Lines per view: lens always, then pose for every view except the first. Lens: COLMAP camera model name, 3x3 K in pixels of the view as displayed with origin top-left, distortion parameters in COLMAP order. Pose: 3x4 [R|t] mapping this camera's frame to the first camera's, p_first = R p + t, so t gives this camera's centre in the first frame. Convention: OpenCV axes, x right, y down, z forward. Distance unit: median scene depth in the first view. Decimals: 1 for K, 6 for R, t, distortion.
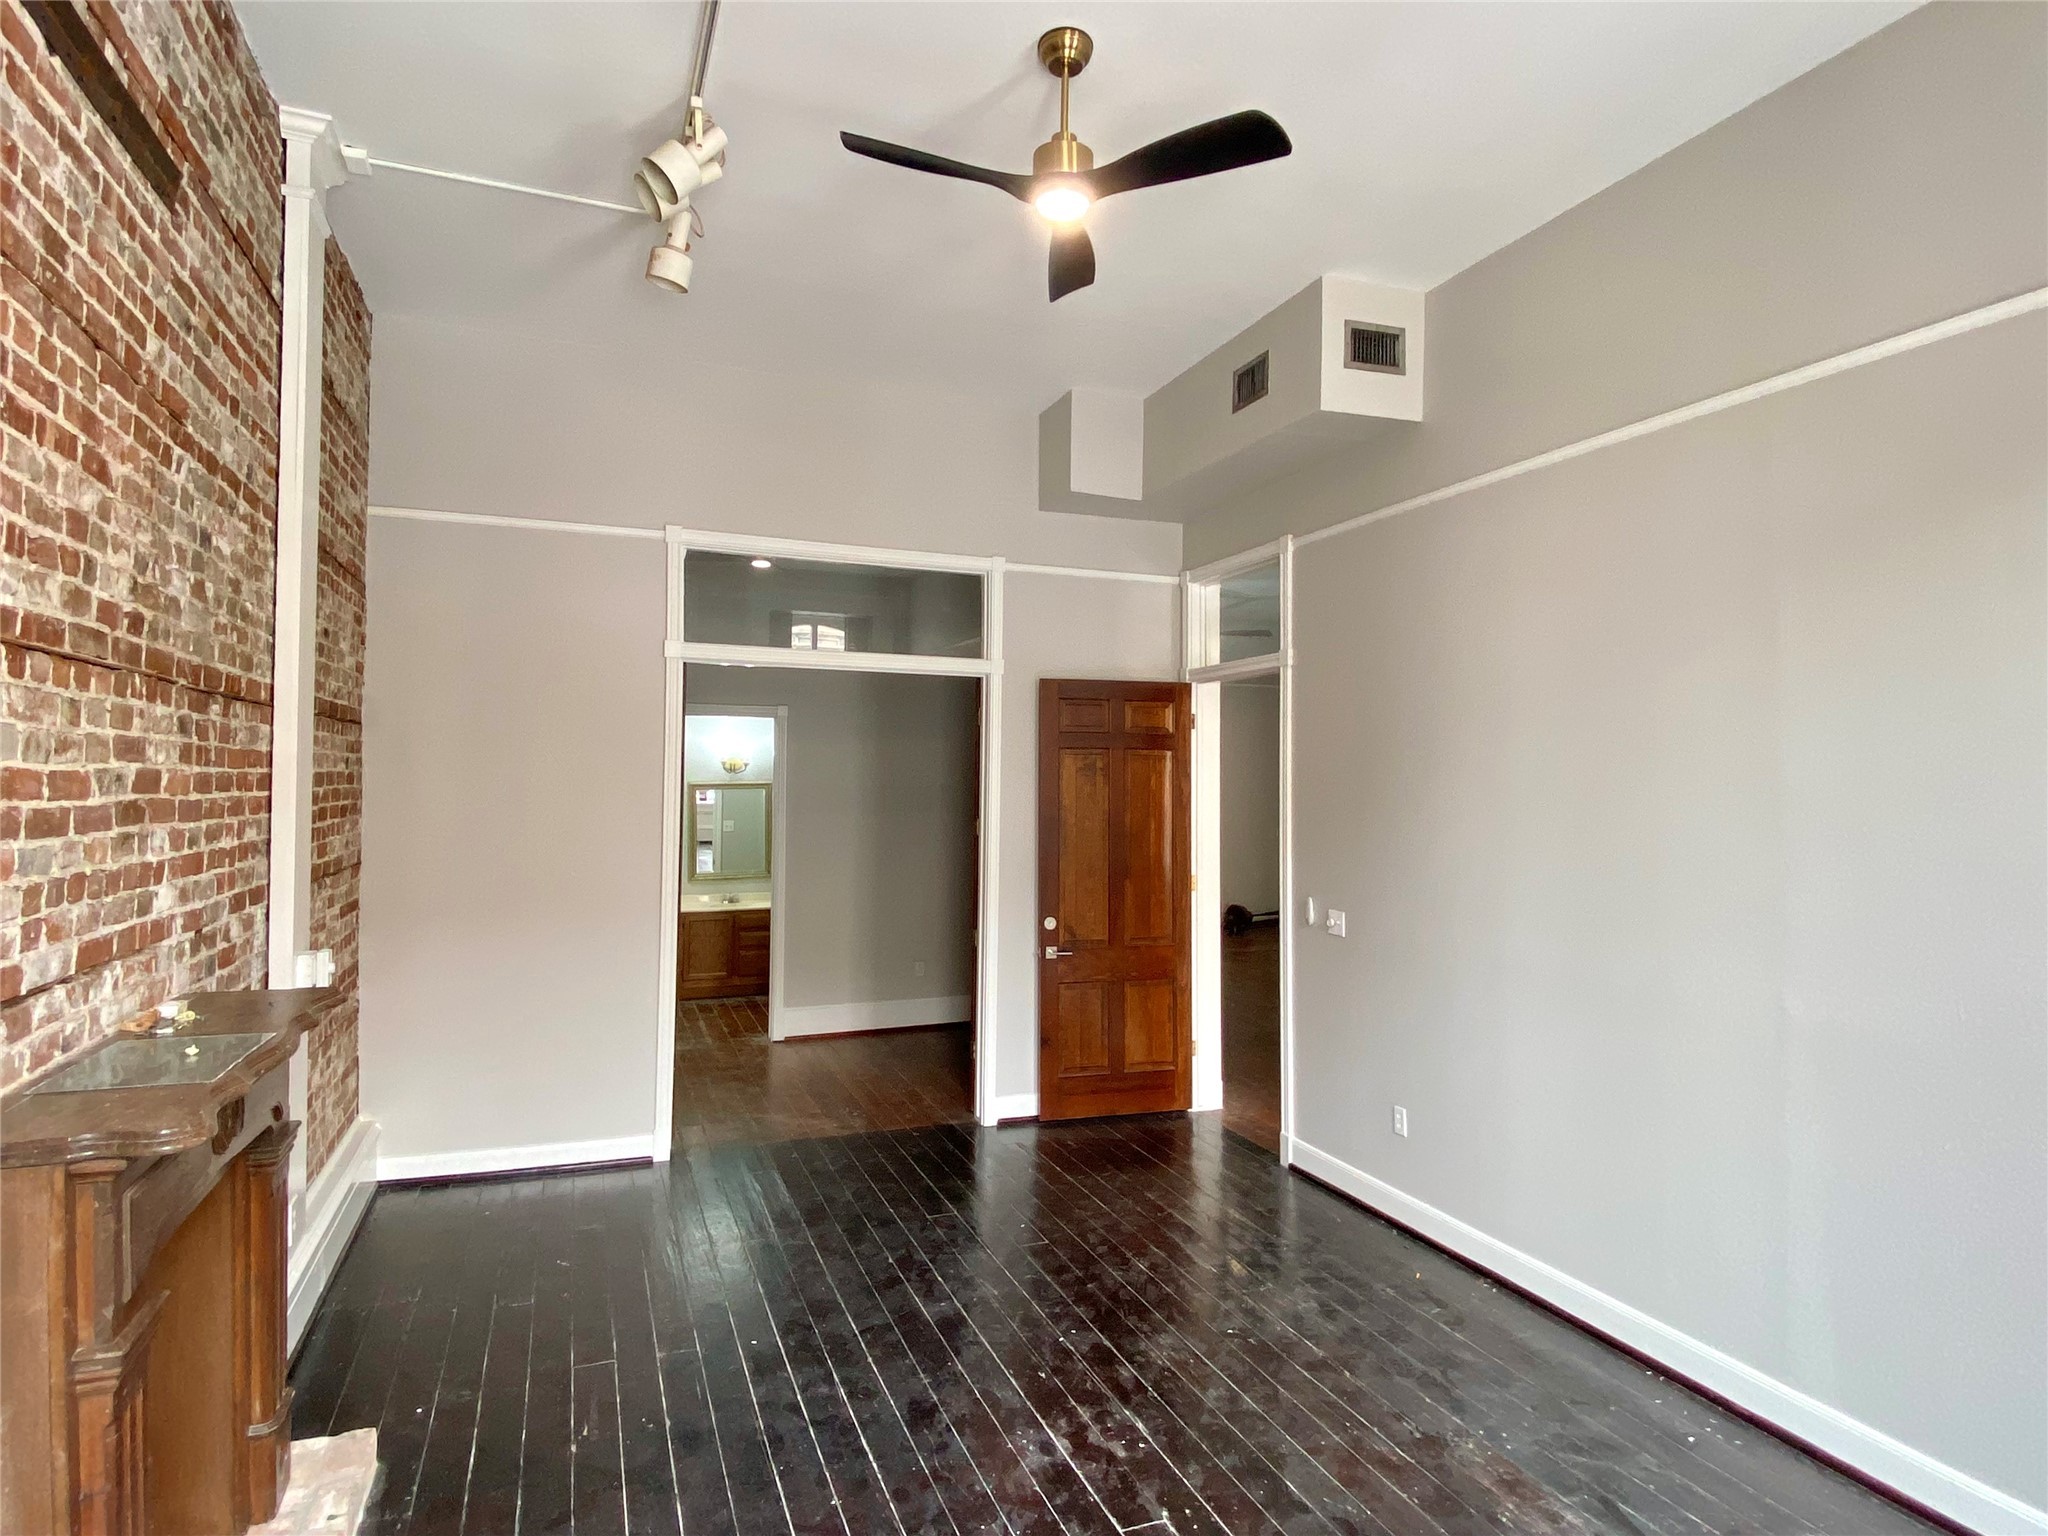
lens RADIAL K [[1123.5, 0, 1004.9], [0, 1123.5, 767.7], [0, 0, 1]] dist [0.037289, -0.025481]
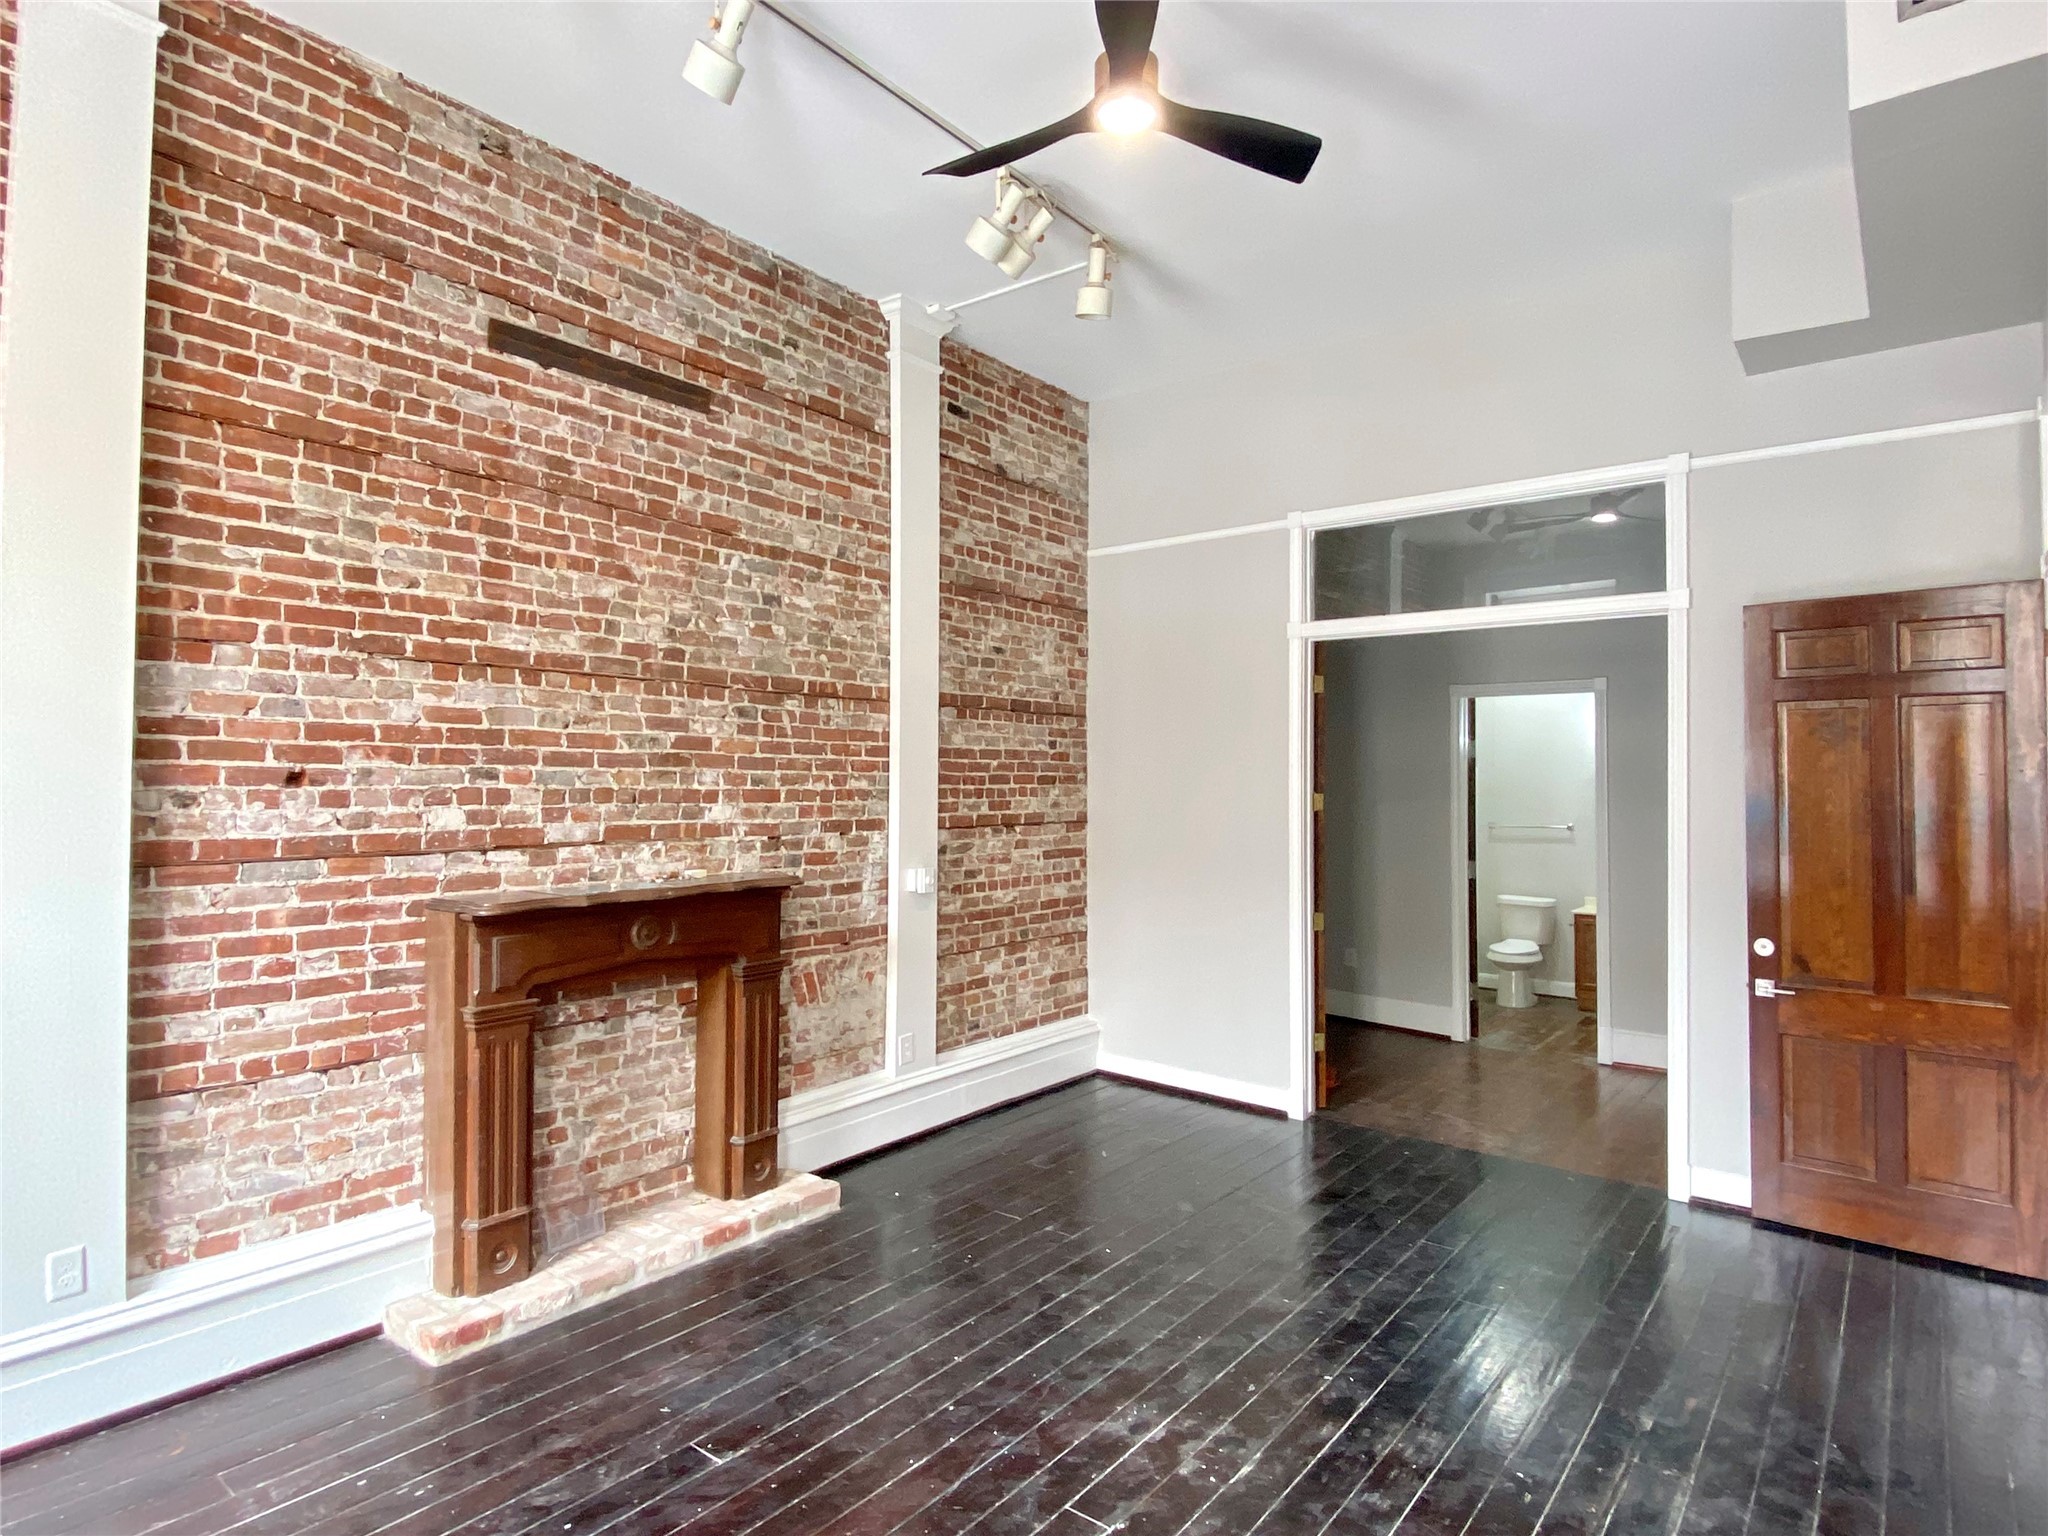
lens RADIAL K [[1123.5, 0, 1037.6], [0, 1123.5, 770.4], [0, 0, 1]] dist [0.037289, -0.025481]
pose [[0.524012, -0.018411, -0.851512, 0.764709], [0.007915, 0.999828, -0.016747, 0.066266], [0.851674, 0.002036, 0.524068, 0.412036]]
